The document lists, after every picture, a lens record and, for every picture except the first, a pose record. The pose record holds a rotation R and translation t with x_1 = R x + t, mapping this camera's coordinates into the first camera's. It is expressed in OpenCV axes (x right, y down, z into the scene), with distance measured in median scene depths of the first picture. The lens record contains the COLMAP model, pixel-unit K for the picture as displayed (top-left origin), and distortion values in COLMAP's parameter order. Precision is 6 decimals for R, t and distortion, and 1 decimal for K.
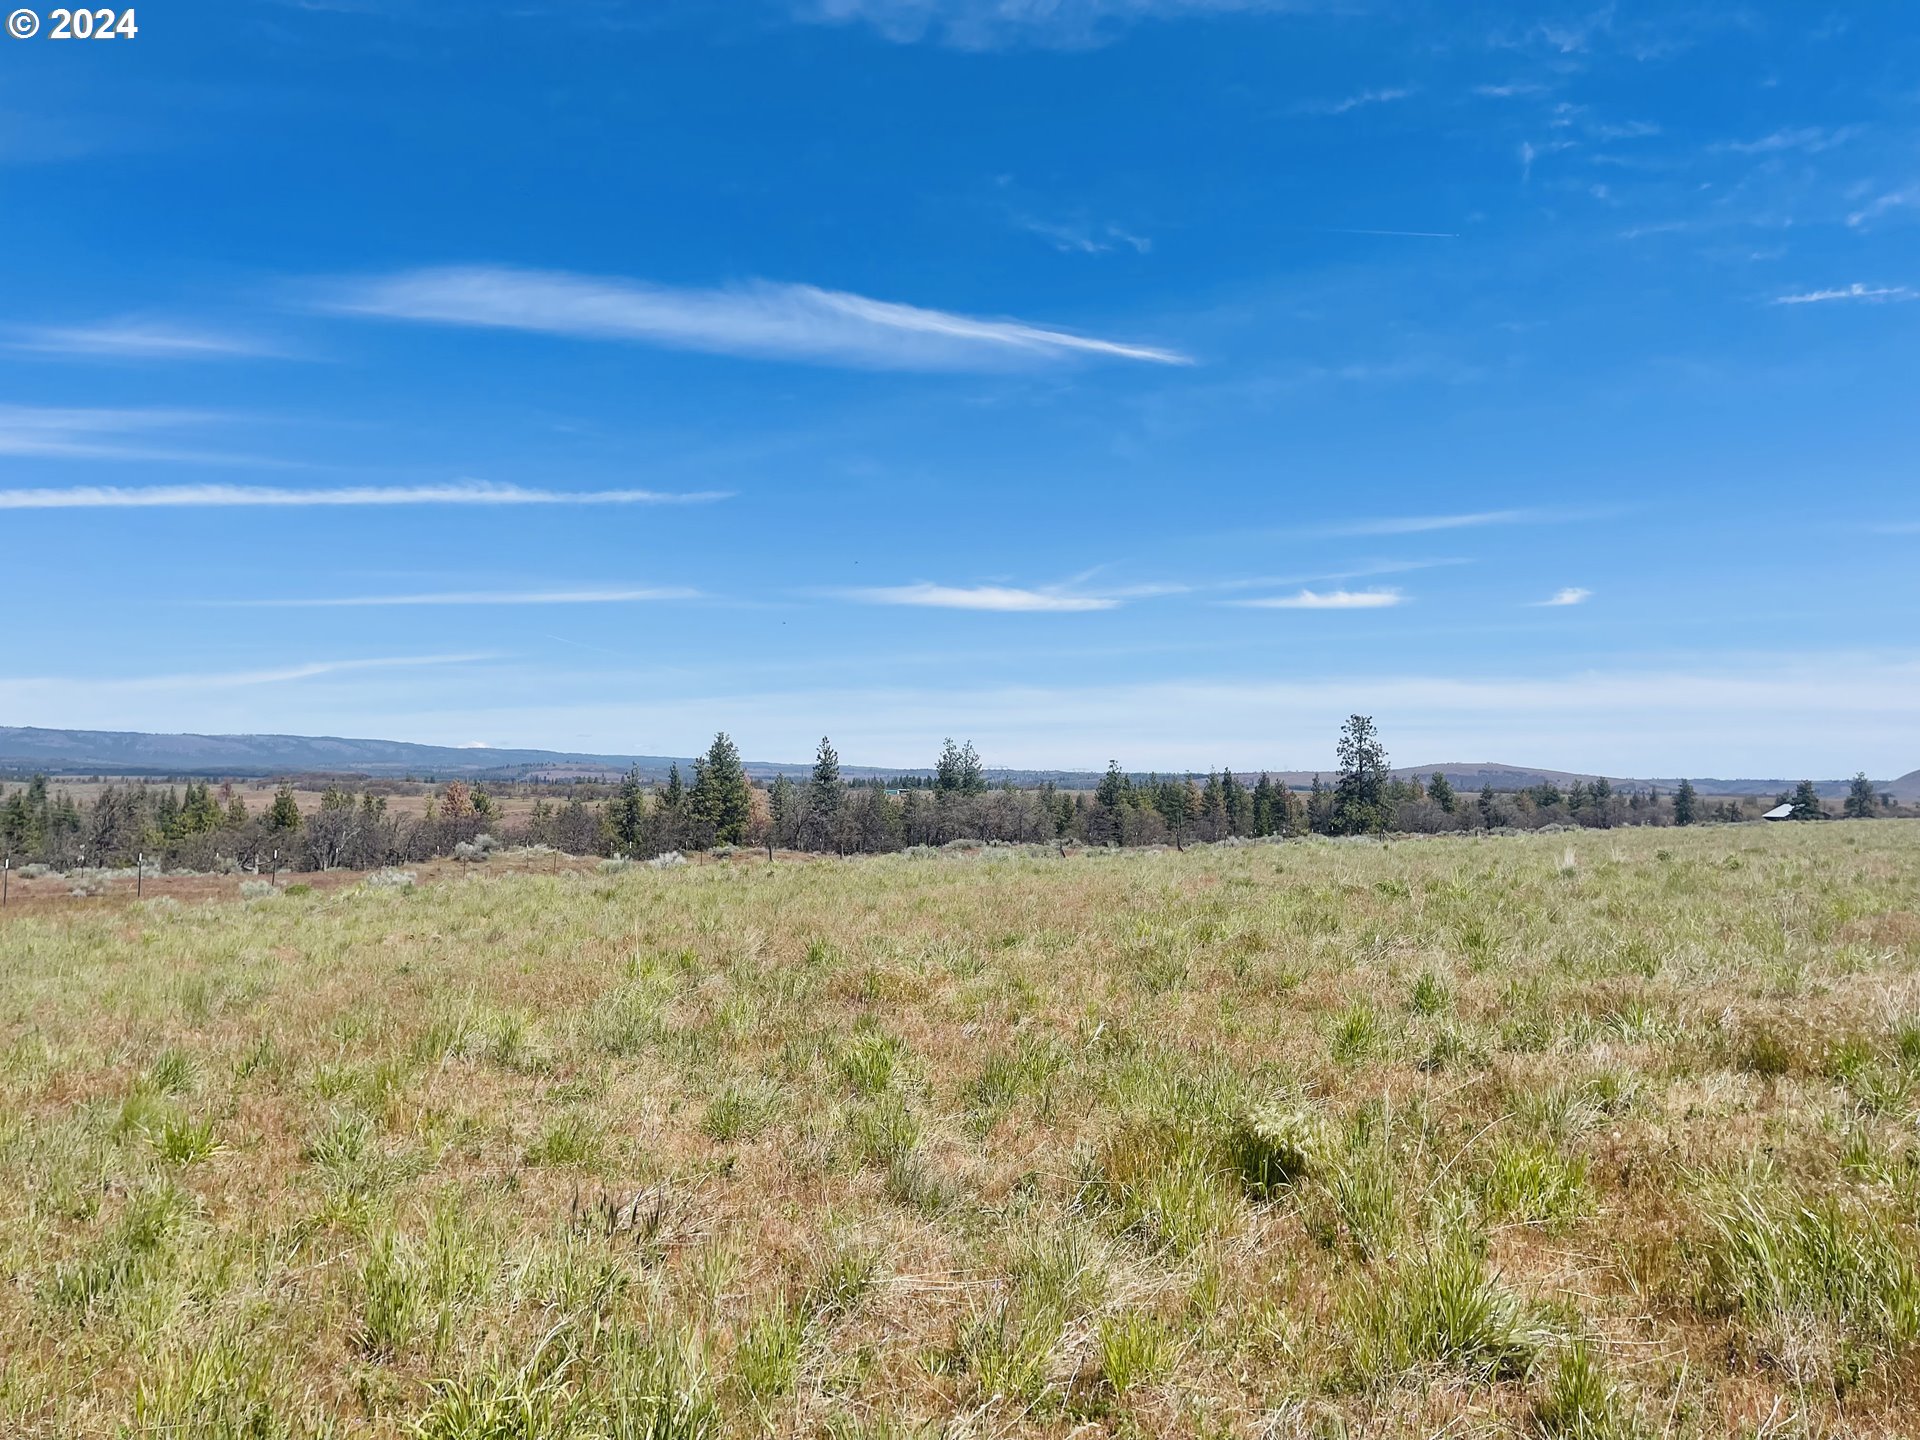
lens RADIAL K [[1481.8, 0, 954.7], [0, 1481.8, 710.2], [0, 0, 1]] dist [0.121918, -0.125412]
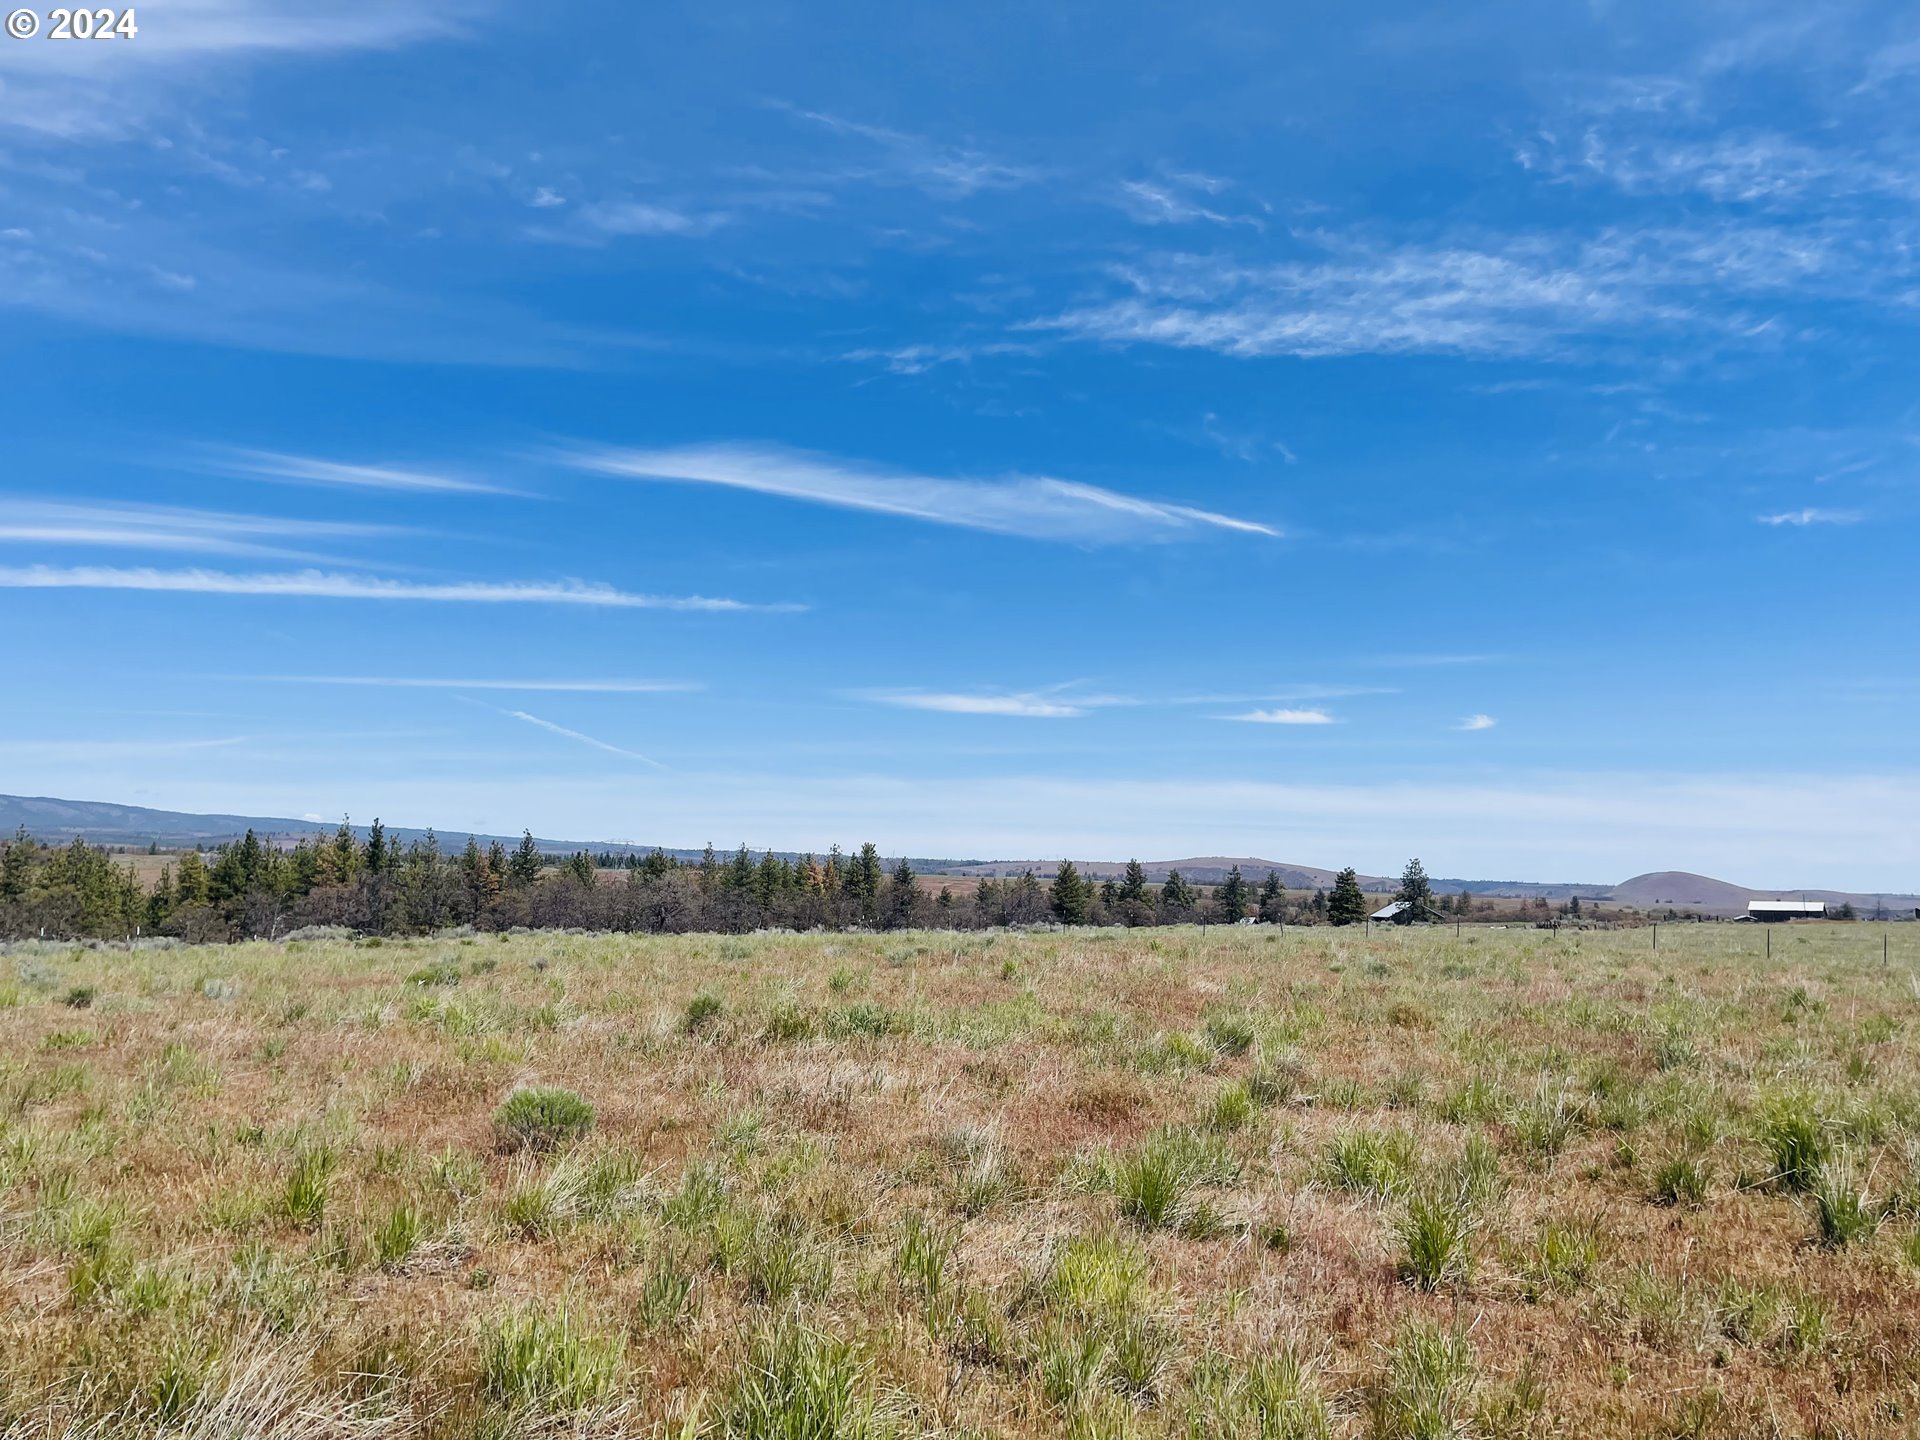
lens RADIAL K [[1481.8, 0, 954.7], [0, 1481.8, 710.2], [0, 0, 1]] dist [0.121918, -0.125412]
pose [[0.989228, 0.041868, 0.140271, -0.185842], [-0.033937, 0.997712, -0.058466, -0.004412], [-0.142398, 0.053076, 0.988385, -0.120436]]
